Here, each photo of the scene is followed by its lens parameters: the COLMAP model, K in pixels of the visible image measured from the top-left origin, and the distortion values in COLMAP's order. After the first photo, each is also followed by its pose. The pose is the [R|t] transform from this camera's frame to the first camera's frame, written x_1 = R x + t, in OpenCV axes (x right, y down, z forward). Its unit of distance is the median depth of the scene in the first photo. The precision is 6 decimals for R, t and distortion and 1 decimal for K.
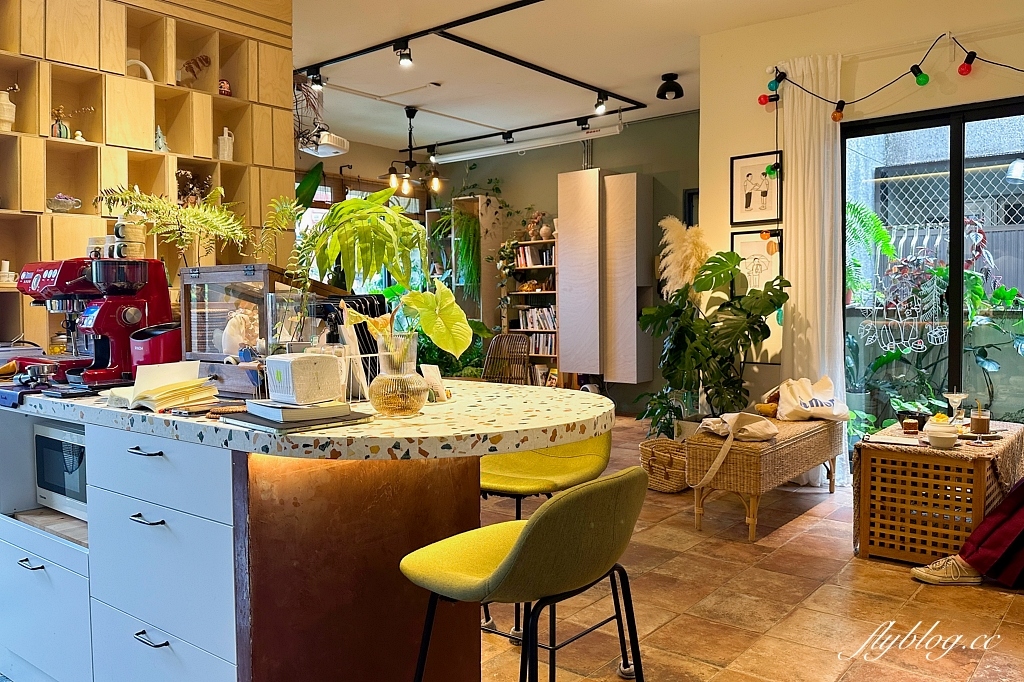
lens RADIAL K [[821.7, 0, 539.2], [0, 821.7, 318.1], [0, 0, 1]] dist [0.154304, 0.000746]
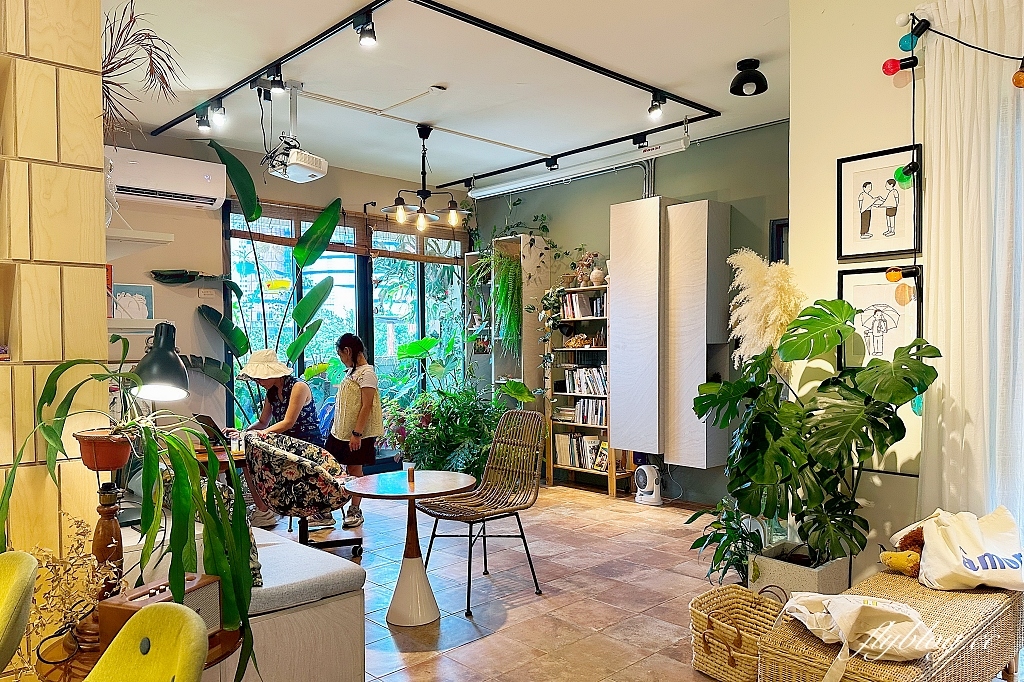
lens RADIAL K [[759.0, 0, 517.5], [0, 759.0, 350.9], [0, 0, 1]] dist [0.032951, -0.028658]
pose [[0.987956, 0.010773, -0.154357, 0.054704], [-0.012908, 0.999834, -0.012835, -0.021541], [0.154193, 0.014672, 0.987932, 0.270372]]
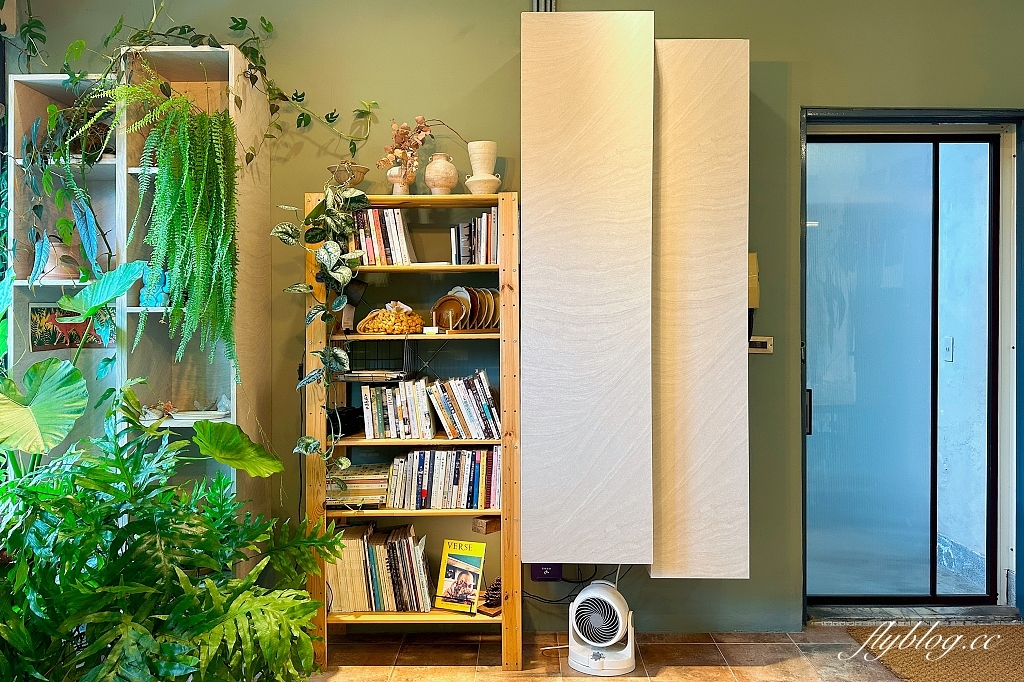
lens RADIAL K [[759.0, 0, 488.7], [0, 759.0, 302.6], [0, 0, 1]] dist [0.032951, -0.028658]
pose [[0.794134, 0.024531, 0.607247, -0.212055], [0.003307, 0.998996, -0.044681, -0.035623], [-0.607734, 0.037491, 0.793255, 0.825999]]
